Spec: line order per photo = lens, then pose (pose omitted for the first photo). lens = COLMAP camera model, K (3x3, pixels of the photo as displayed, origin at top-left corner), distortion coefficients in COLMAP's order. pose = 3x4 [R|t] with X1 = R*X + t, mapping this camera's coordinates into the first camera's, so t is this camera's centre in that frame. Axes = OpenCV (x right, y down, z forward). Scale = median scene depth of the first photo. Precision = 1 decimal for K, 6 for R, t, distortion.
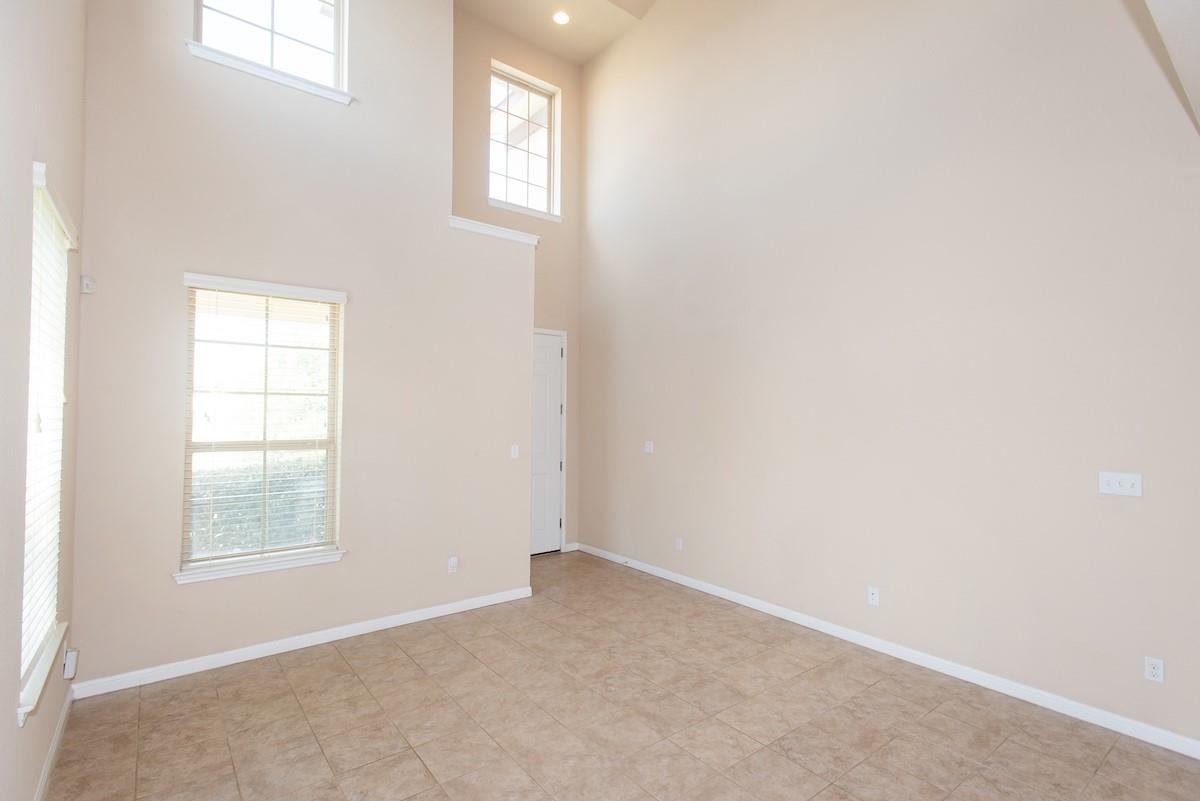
lens RADIAL K [[570.2, 0, 608.6], [0, 570.2, 401.9], [0, 0, 1]] dist [0.014430, -0.001901]
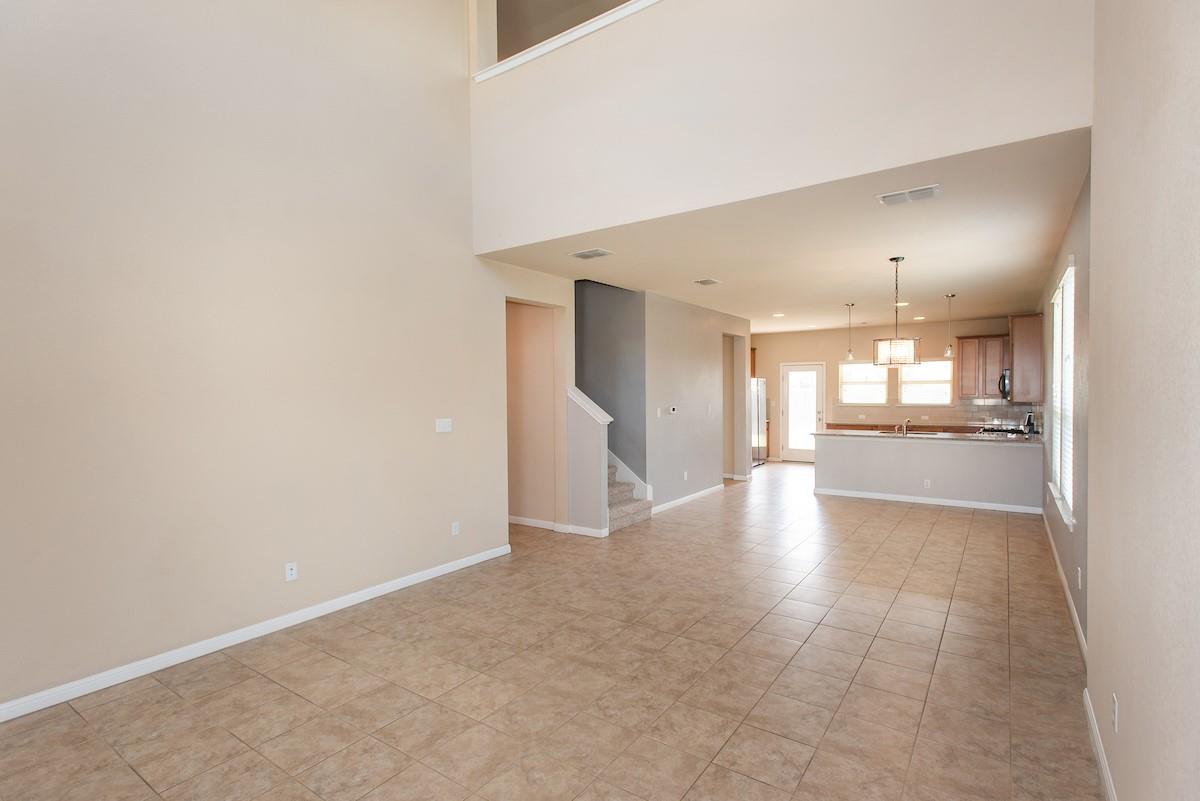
lens RADIAL K [[570.2, 0, 608.6], [0, 570.2, 401.9], [0, 0, 1]] dist [0.014430, -0.001901]
pose [[-0.287739, -0.026872, 0.957332, -0.703586], [-0.012164, 0.999628, 0.024403, 0.025629], [-0.957632, -0.004623, -0.287959, 0.879932]]
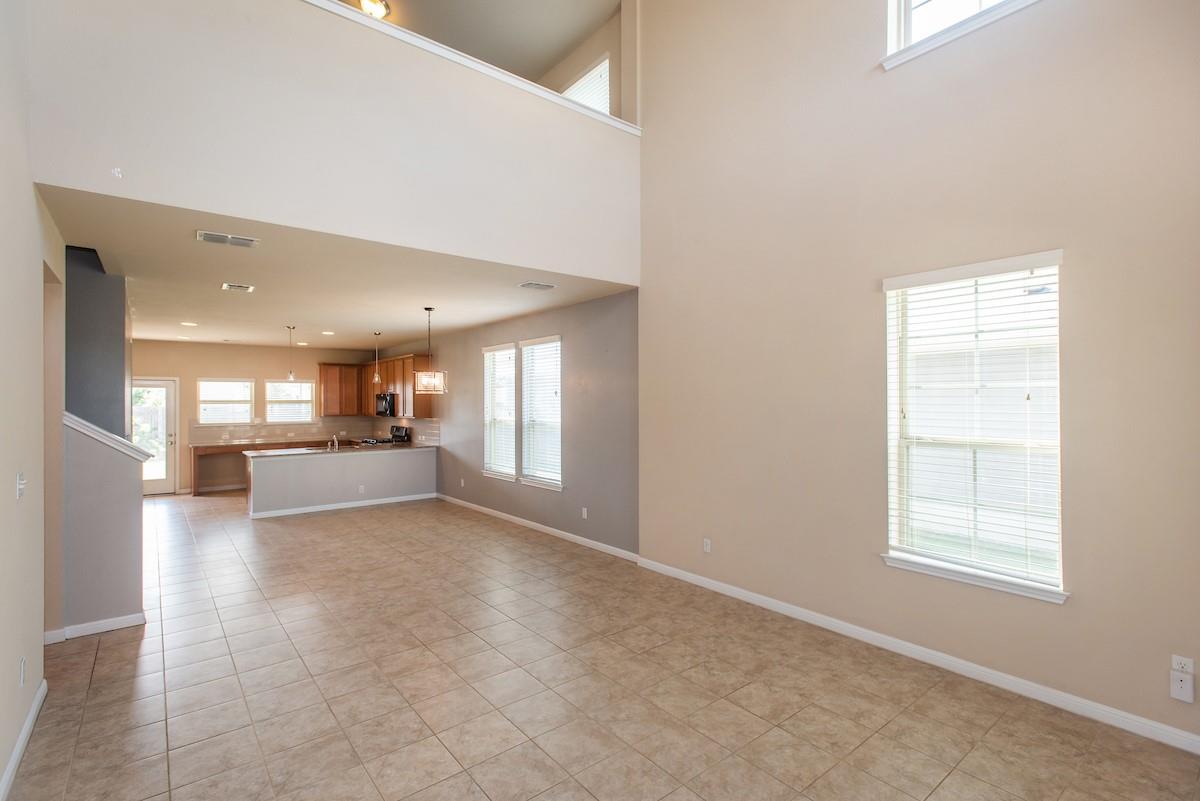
lens RADIAL K [[557.8, 0, 593.1], [0, 557.8, 400.2], [0, 0, 1]] dist [0.012221, -0.001682]
pose [[-0.999963, -0.004676, 0.007227, -0.008330], [-0.004817, 0.999795, -0.019646, 0.021122], [-0.007134, -0.019681, -0.999781, 1.617561]]
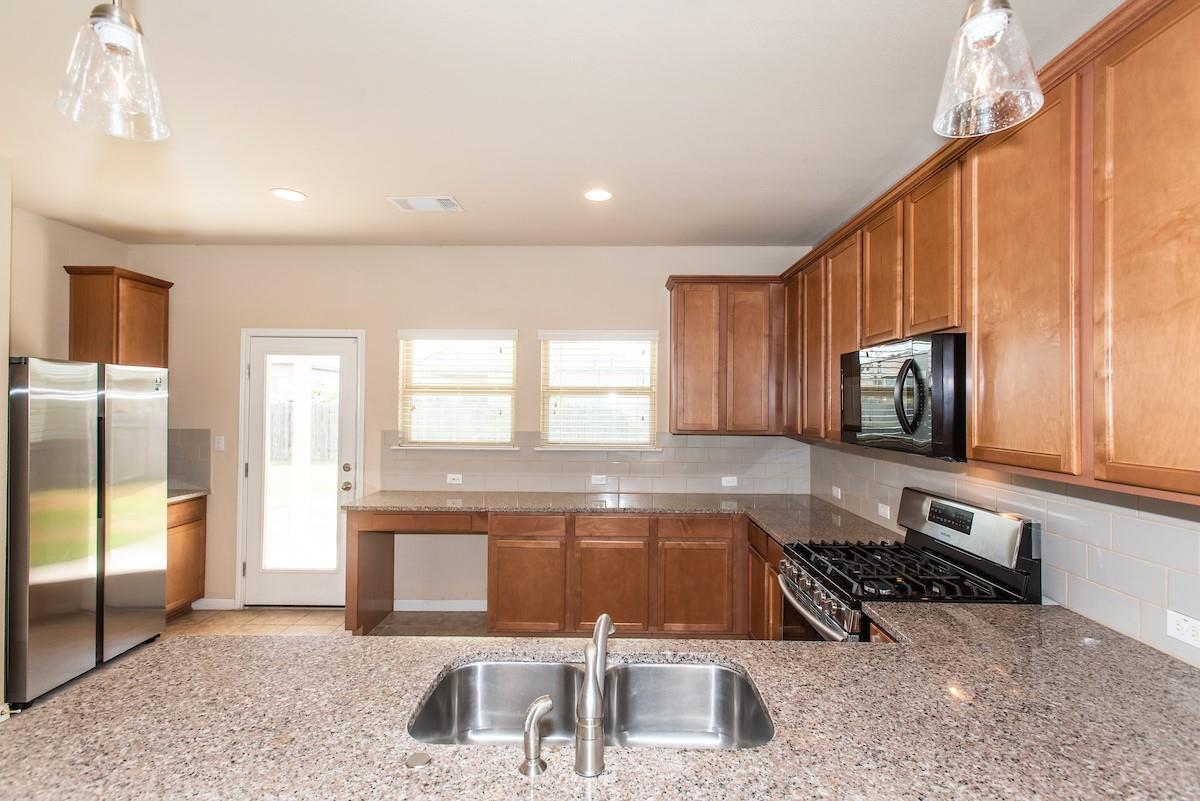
lens RADIAL K [[570.2, 0, 608.6], [0, 570.2, 401.9], [0, 0, 1]] dist [0.014430, -0.001901]
pose [[-0.771587, -0.012901, 0.635993, 0.996789], [-0.023030, 0.999705, -0.007661, 0.008615], [-0.635706, -0.020558, -0.771657, -0.733998]]
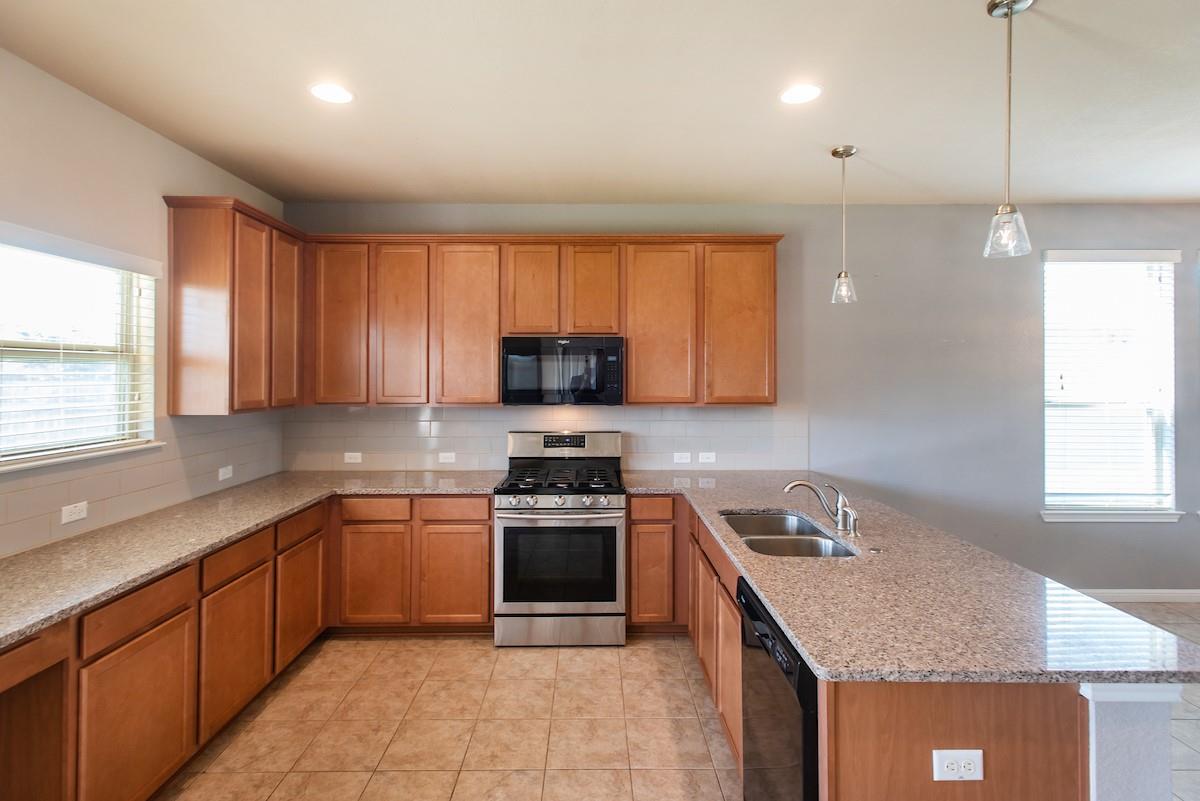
lens RADIAL K [[577.2, 0, 598.6], [0, 577.2, 368.3], [0, 0, 1]] dist [0.012225, -0.000926]
pose [[-0.618693, -0.018206, -0.785422, 1.959916], [0.005808, 0.999598, -0.027747, 0.016338], [0.785612, -0.021729, -0.618338, -0.751034]]
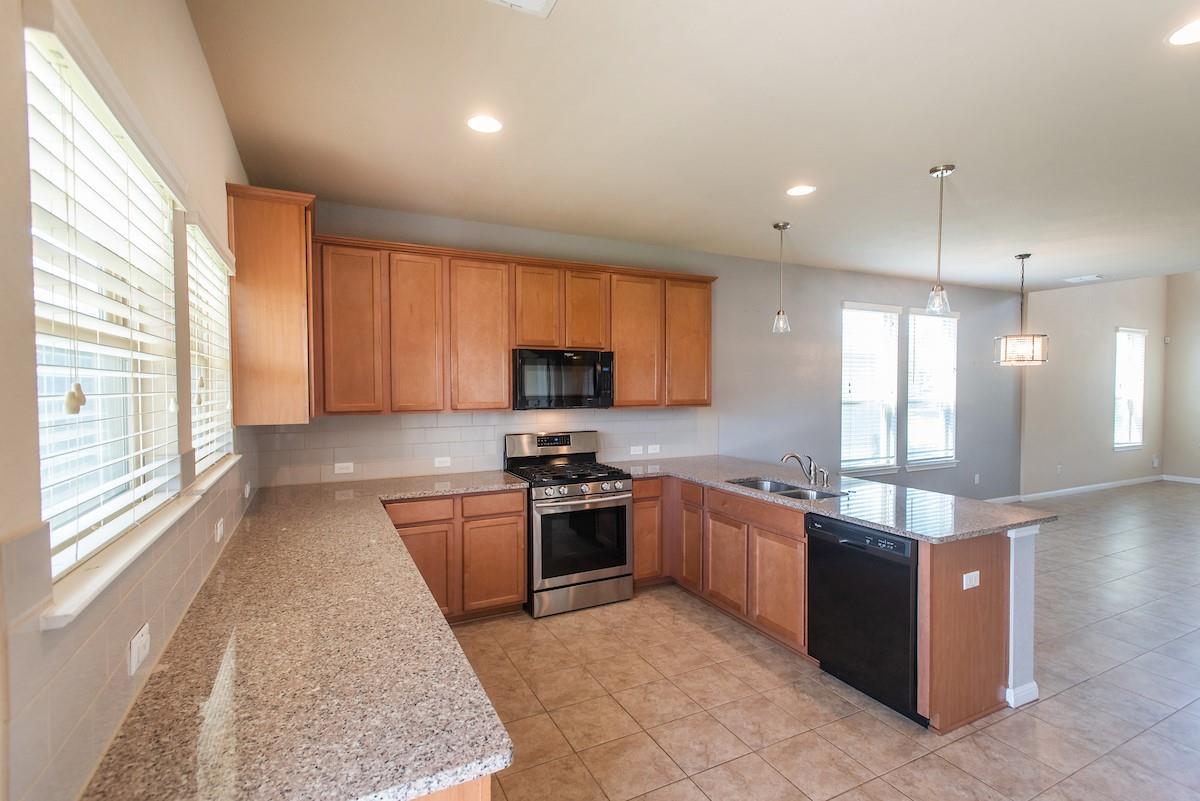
lens RADIAL K [[564.8, 0, 604.3], [0, 564.8, 398.8], [0, 0, 1]] dist [0.014435, -0.000053]
pose [[-0.198095, 0.012953, -0.980097, 2.331090], [0.014885, 0.999837, 0.010206, 0.021464], [0.980070, -0.012567, -0.198256, -1.139886]]
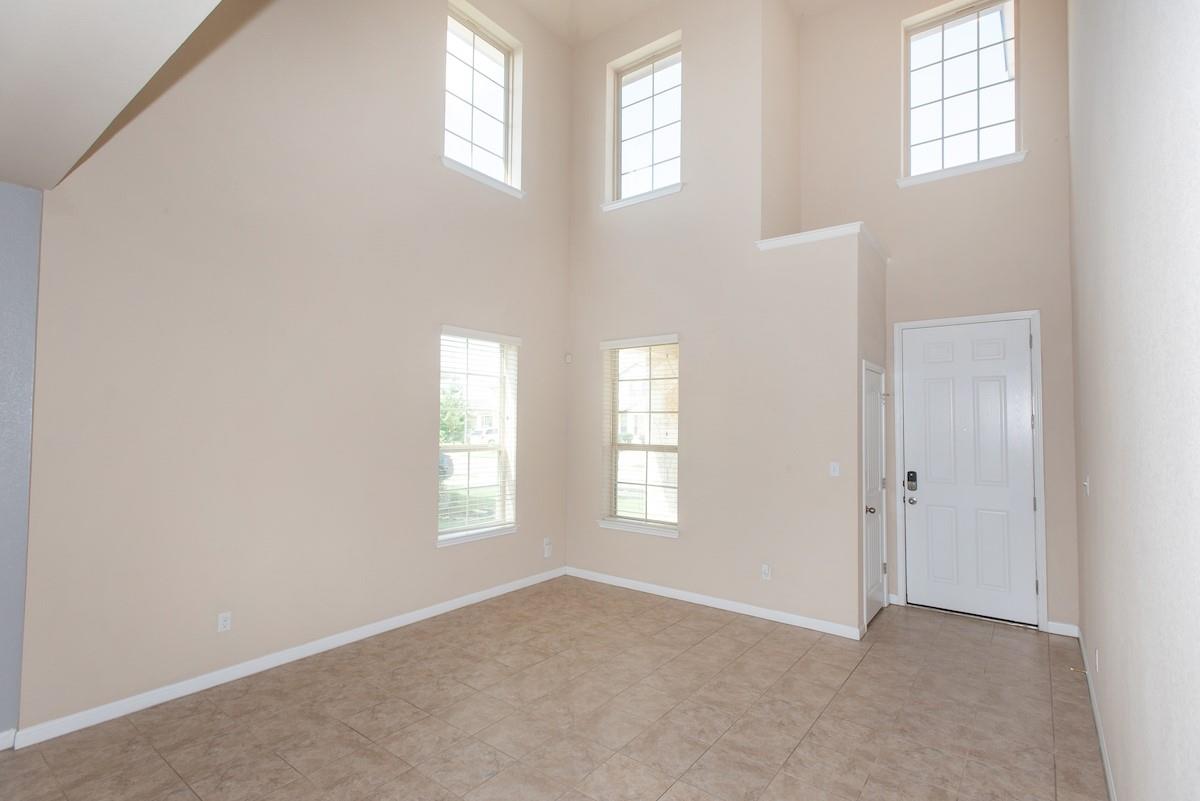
lens RADIAL K [[570.2, 0, 608.6], [0, 570.2, 401.9], [0, 0, 1]] dist [0.014430, -0.001901]
pose [[0.246656, -0.040627, -0.968251, 0.891346], [0.013008, 0.999170, -0.038611, 0.014929], [0.969016, -0.003071, 0.246980, 0.610269]]
